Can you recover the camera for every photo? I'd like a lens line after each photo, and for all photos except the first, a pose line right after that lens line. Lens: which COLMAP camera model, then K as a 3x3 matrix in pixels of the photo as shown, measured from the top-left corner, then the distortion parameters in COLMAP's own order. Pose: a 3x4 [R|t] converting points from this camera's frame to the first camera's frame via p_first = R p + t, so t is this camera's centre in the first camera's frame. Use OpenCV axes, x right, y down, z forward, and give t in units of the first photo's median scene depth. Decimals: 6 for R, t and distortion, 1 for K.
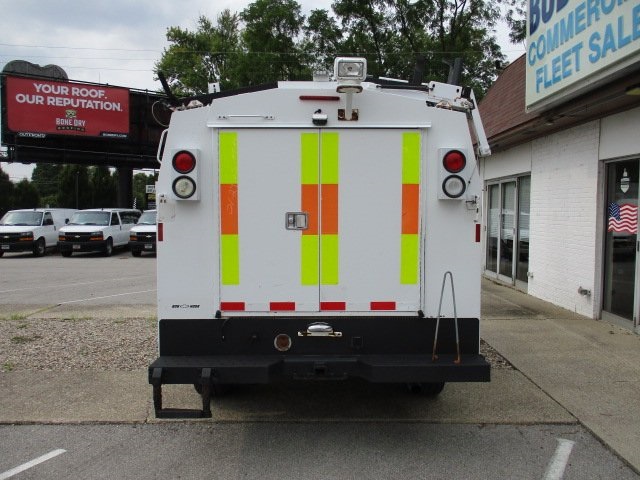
lens RADIAL K [[515.8, 0, 320.8], [0, 515.8, 230.8], [0, 0, 1]] dist [-0.010867, -0.000652]
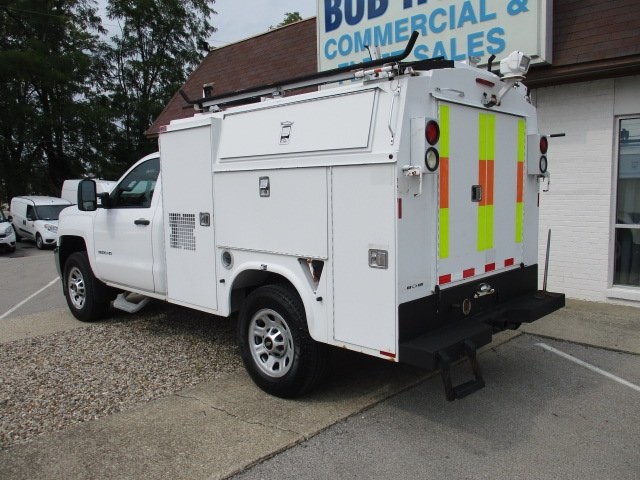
lens RADIAL K [[529.7, 0, 290.2], [0, 529.7, 240.2], [0, 0, 1]] dist [-0.009339, -0.006240]
pose [[0.716882, -0.082695, 0.692273, -0.967446], [0.047831, 0.996435, 0.069497, -0.014404], [-0.695552, -0.016709, 0.718282, 0.409867]]
